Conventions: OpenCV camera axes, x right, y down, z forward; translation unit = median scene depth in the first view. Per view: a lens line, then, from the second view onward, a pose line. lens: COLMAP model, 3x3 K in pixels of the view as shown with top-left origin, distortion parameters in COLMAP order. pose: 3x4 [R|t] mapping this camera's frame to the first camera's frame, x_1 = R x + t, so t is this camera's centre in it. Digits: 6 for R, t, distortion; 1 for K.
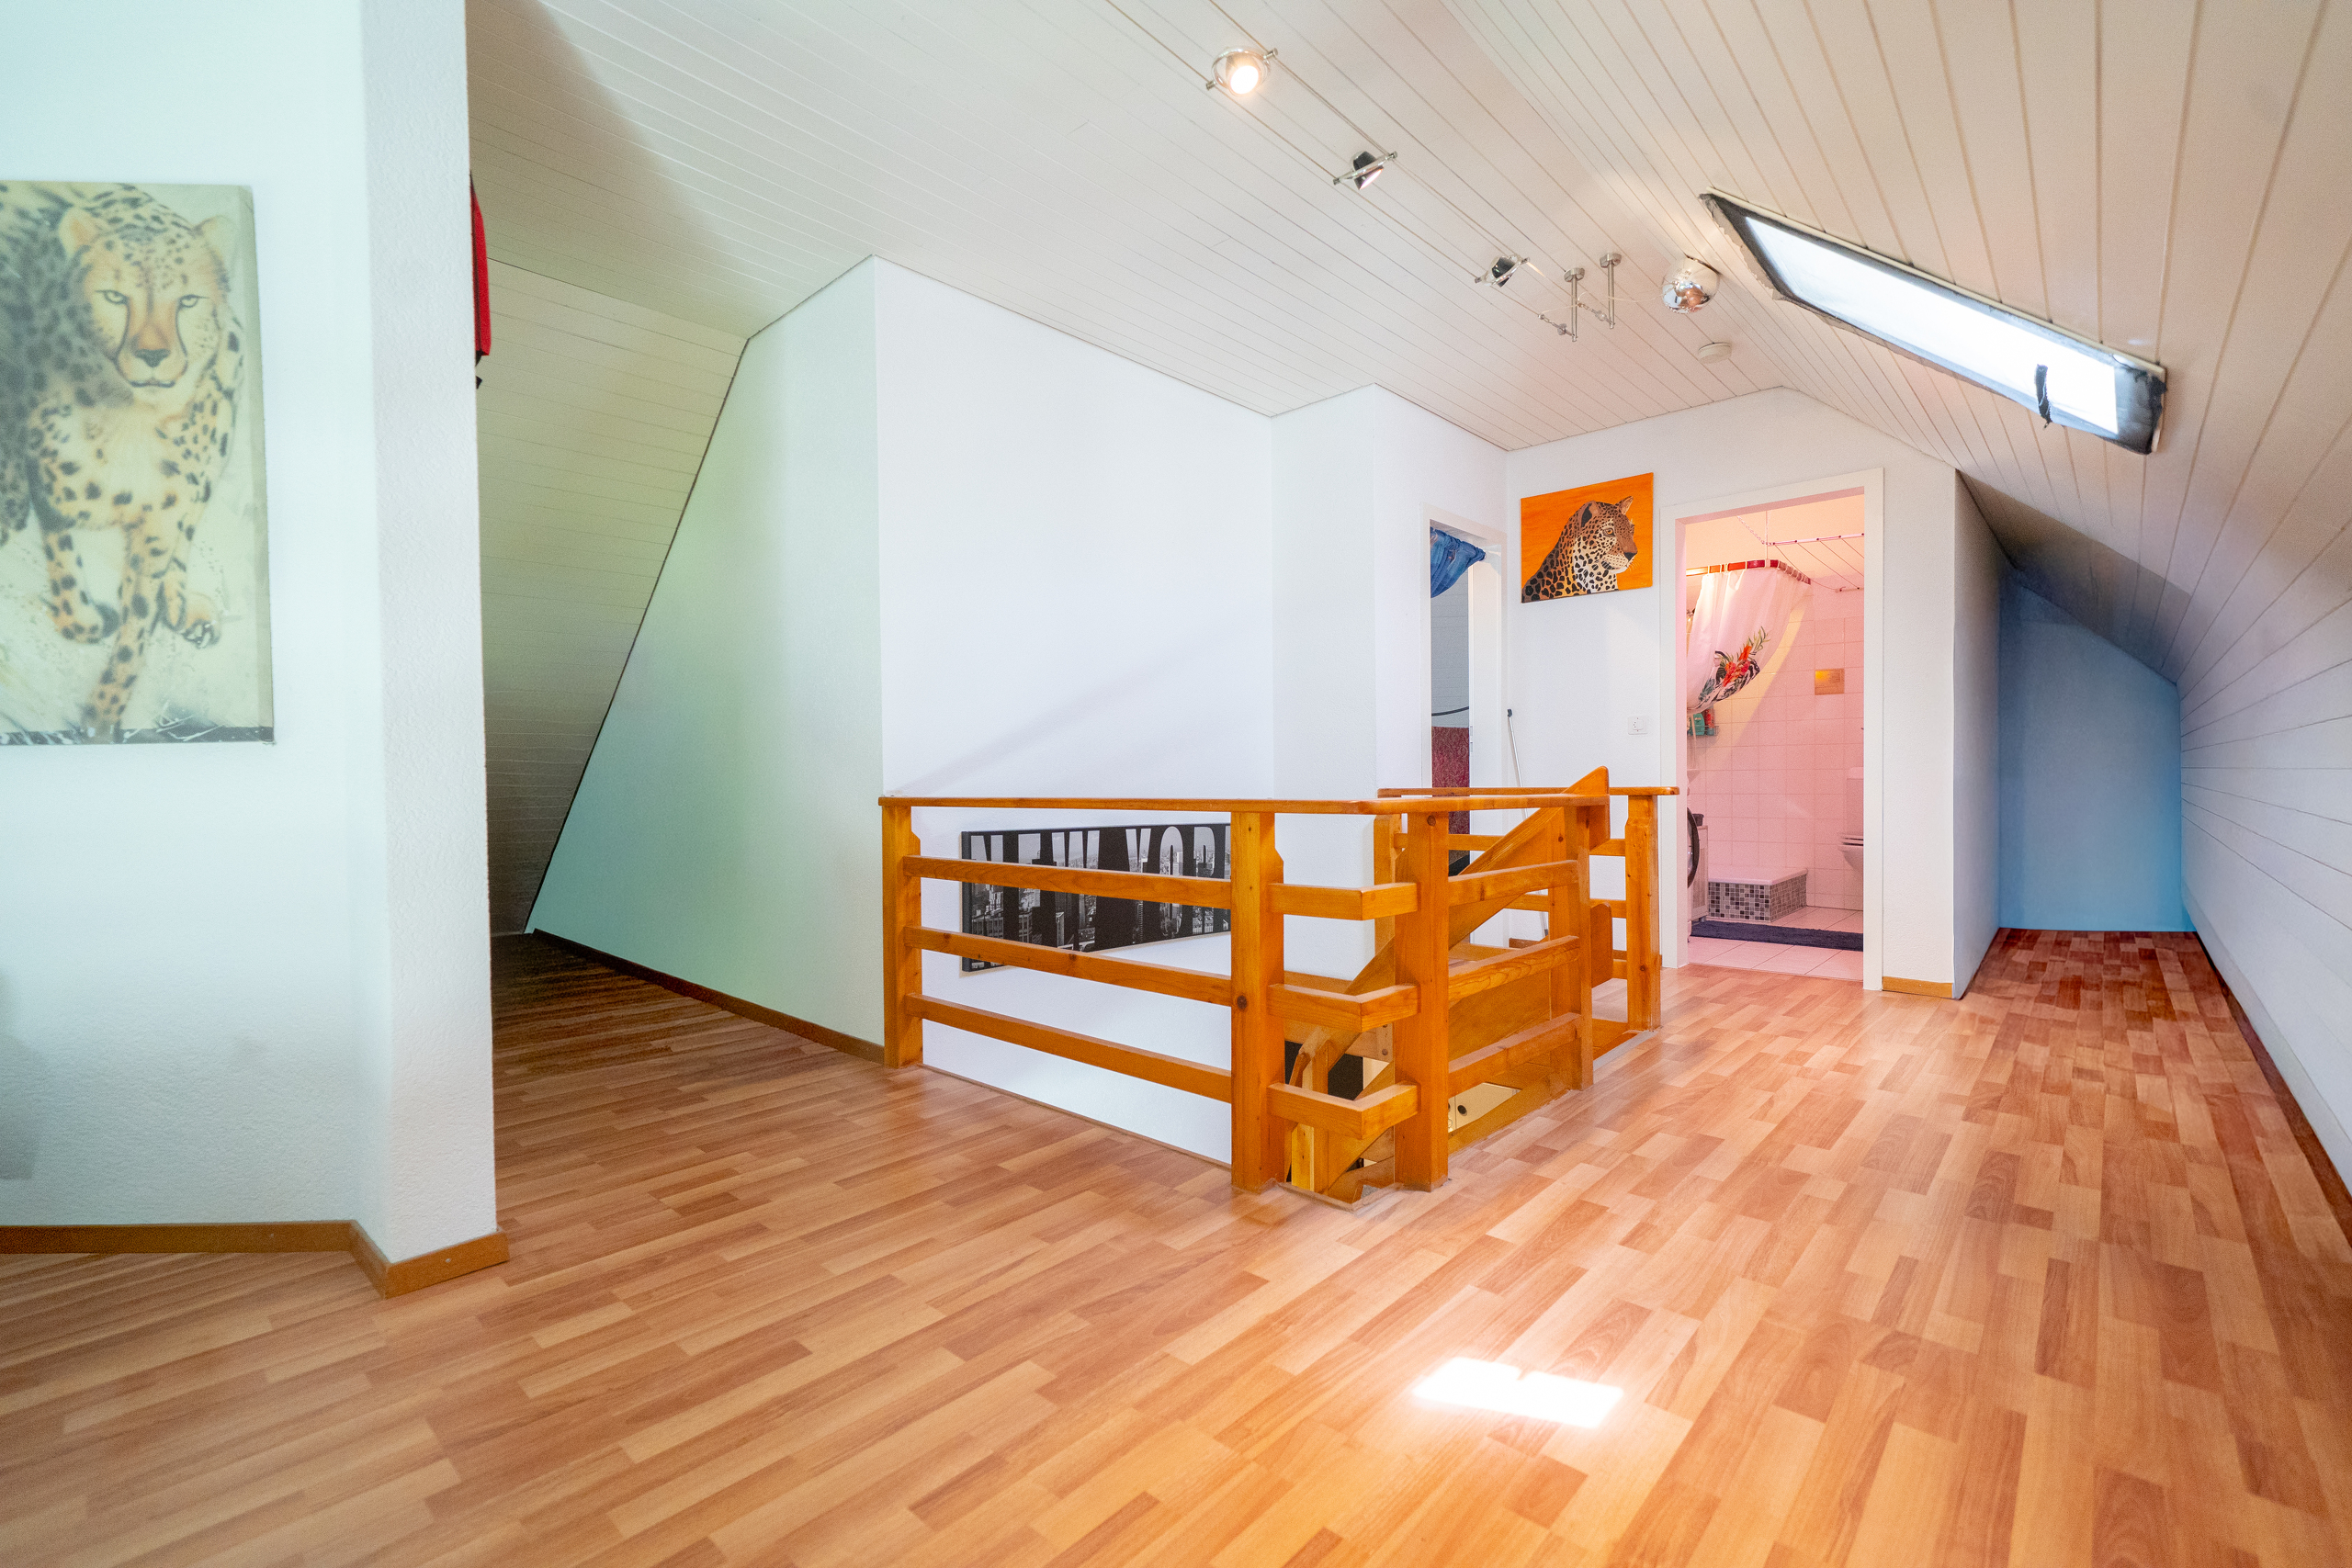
lens RADIAL K [[1008.0, 0, 1171.6], [0, 1008.0, 792.9], [0, 0, 1]] dist [0.002086, 0.000534]
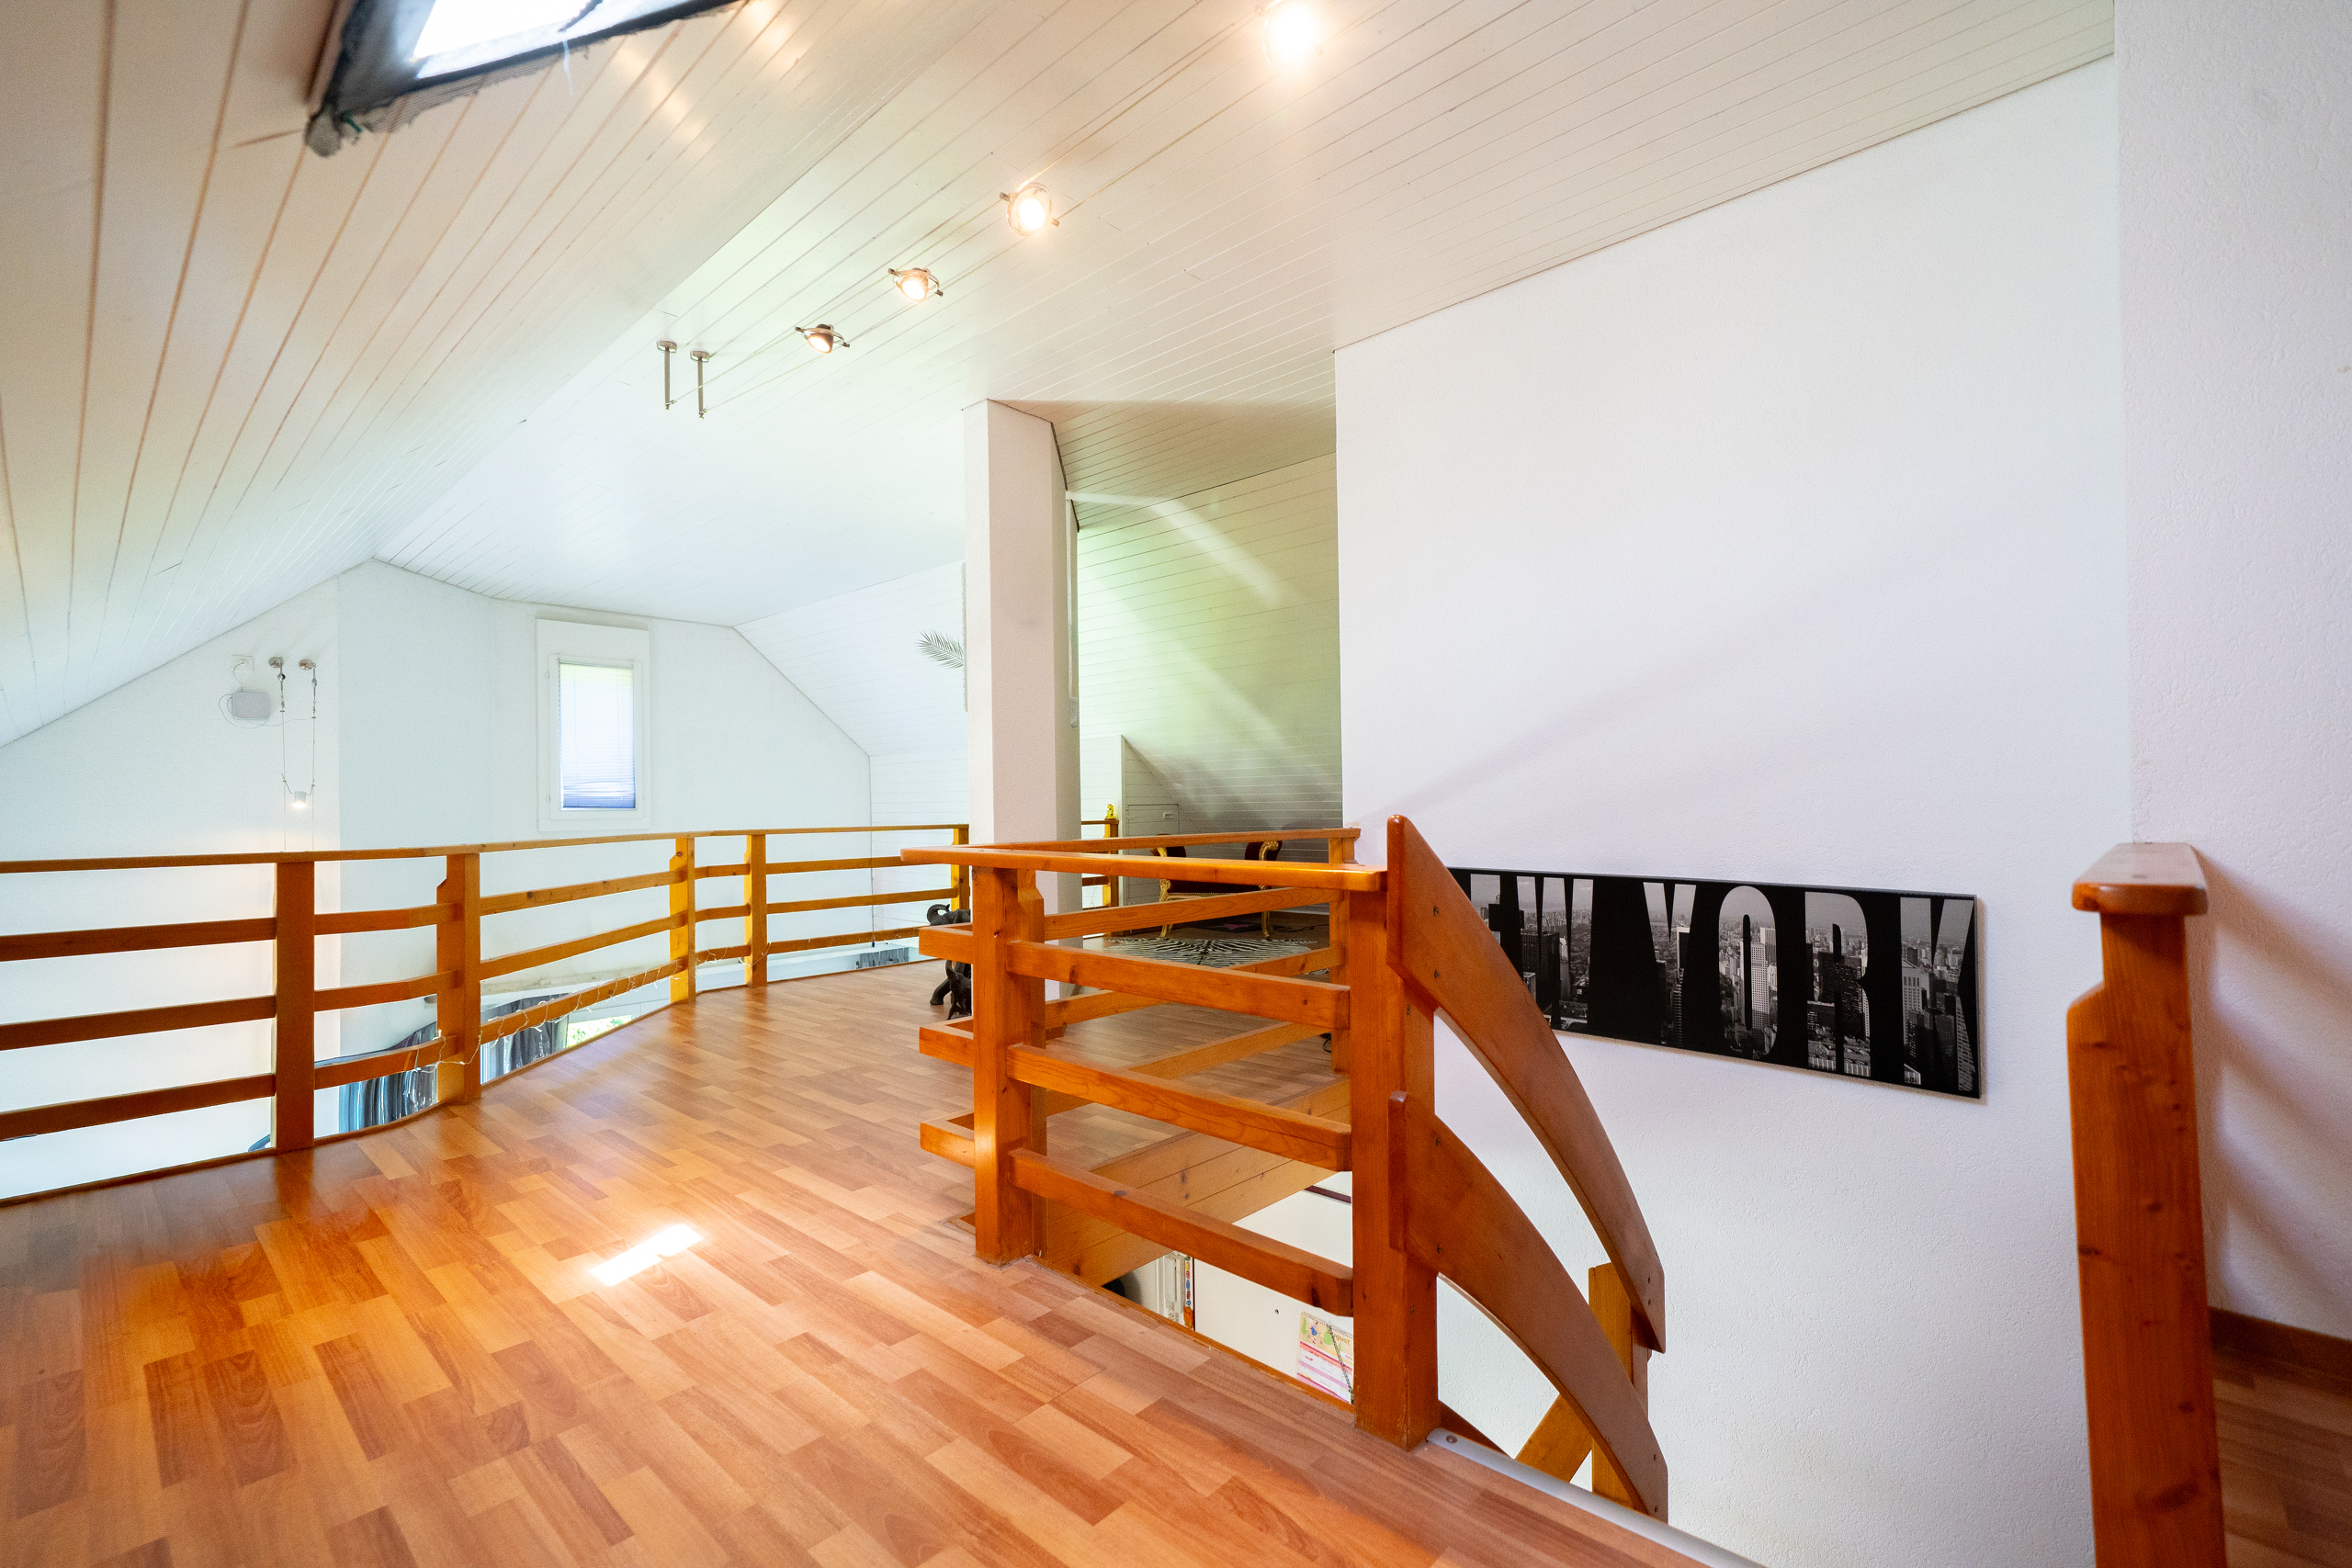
lens RADIAL K [[1008.0, 0, 1171.6], [0, 1008.0, 792.9], [0, 0, 1]] dist [0.002086, 0.000534]
pose [[0.013172, -0.001817, -0.999912, 1.583306], [0.000053, 0.999998, -0.001816, -0.064170], [0.999913, -0.000029, 0.013172, 1.510003]]
